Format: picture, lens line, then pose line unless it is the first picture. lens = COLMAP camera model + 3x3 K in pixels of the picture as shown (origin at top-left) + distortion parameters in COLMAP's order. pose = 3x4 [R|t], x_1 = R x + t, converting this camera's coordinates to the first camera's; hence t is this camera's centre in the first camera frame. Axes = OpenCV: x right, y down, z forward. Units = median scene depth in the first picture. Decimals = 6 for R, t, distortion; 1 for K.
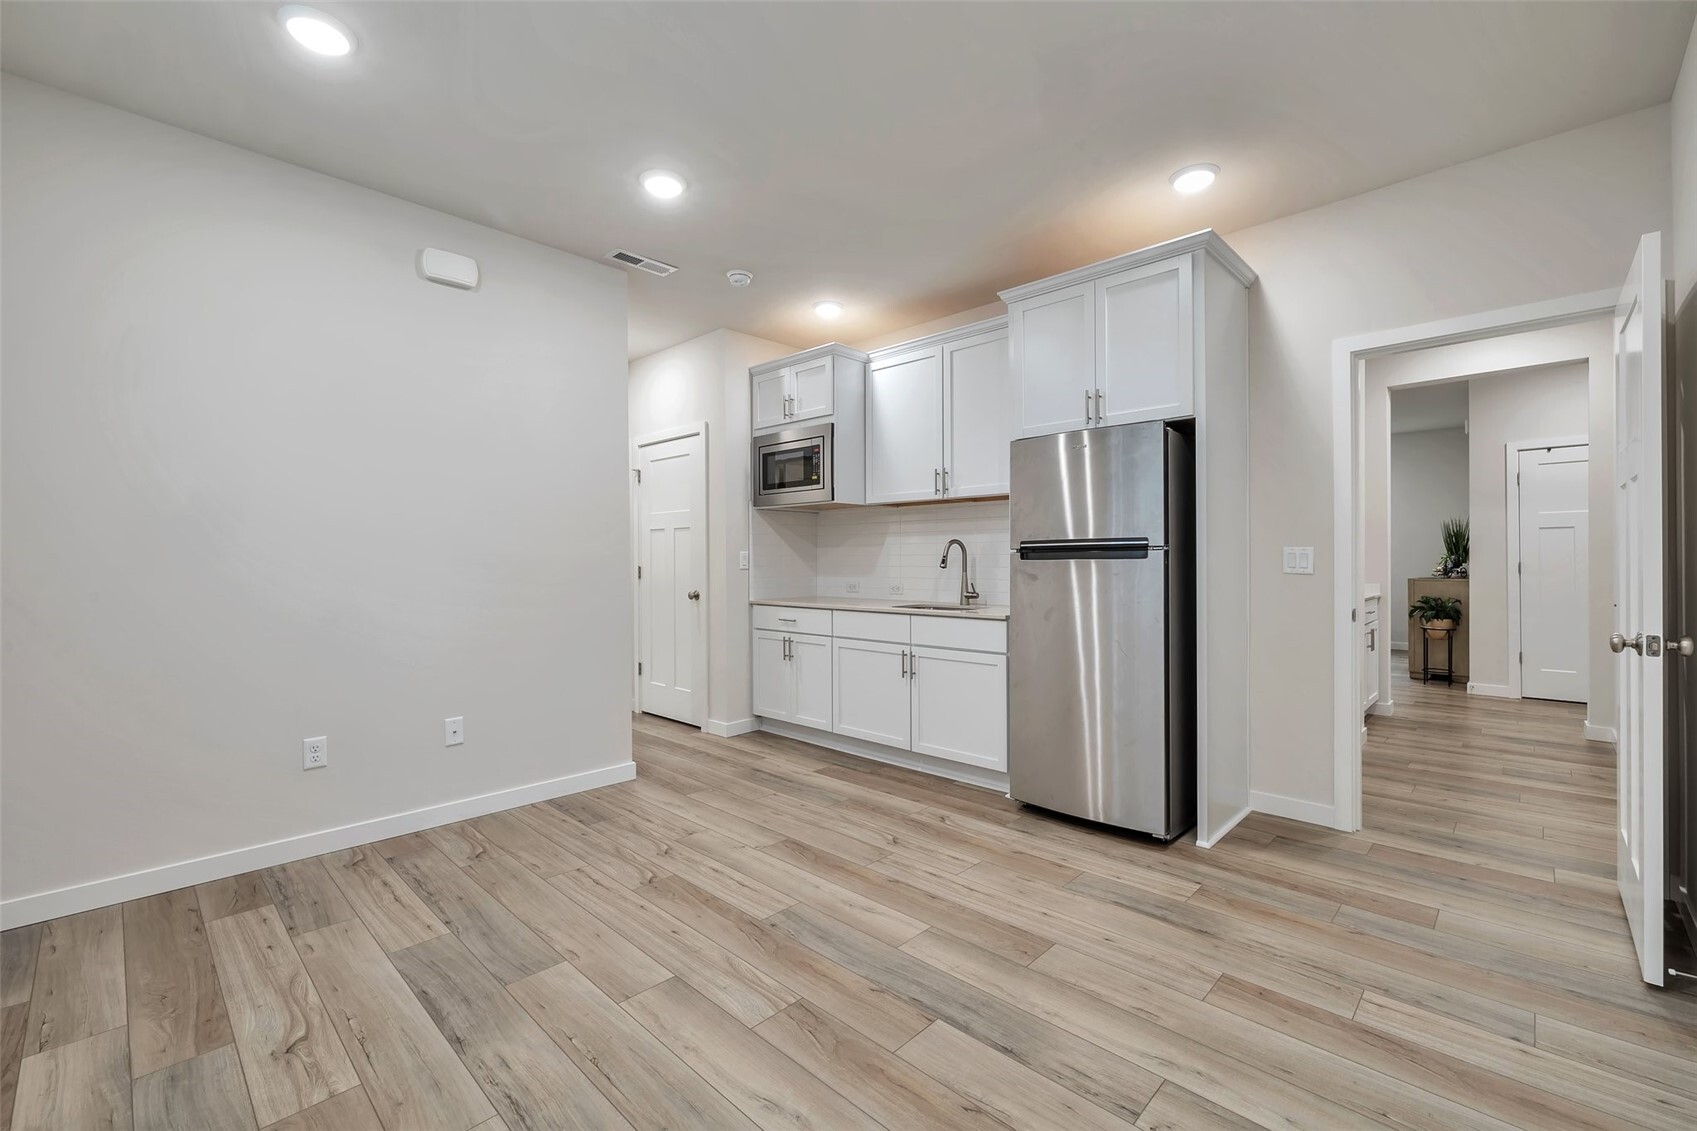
lens RADIAL K [[717.7, 0, 846.3], [0, 717.7, 562.2], [0, 0, 1]] dist [-0.003565, 0.000661]
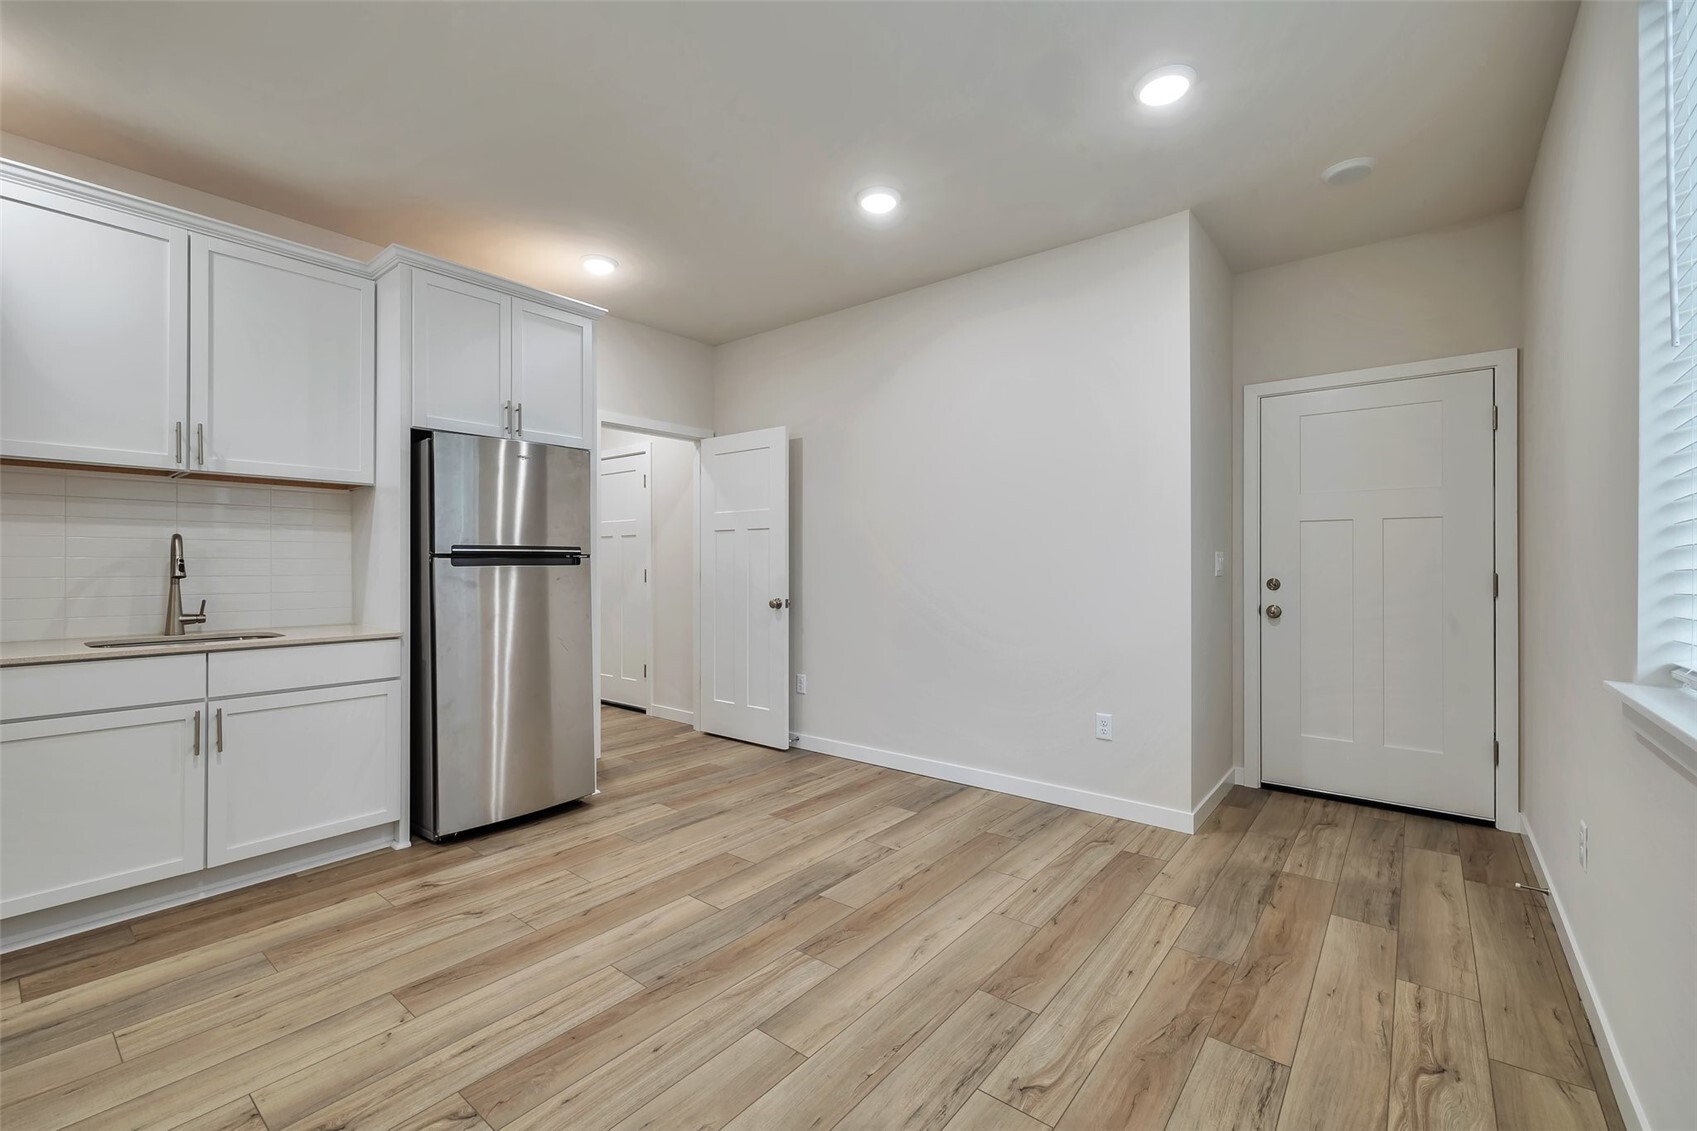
lens RADIAL K [[717.7, 0, 846.6], [0, 717.7, 564.5], [0, 0, 1]] dist [-0.003565, 0.000661]
pose [[-0.094686, 0.003121, 0.995502, -0.849604], [0.001360, 0.999995, -0.003006, -0.002113], [-0.995506, 0.001069, -0.094690, 0.718979]]
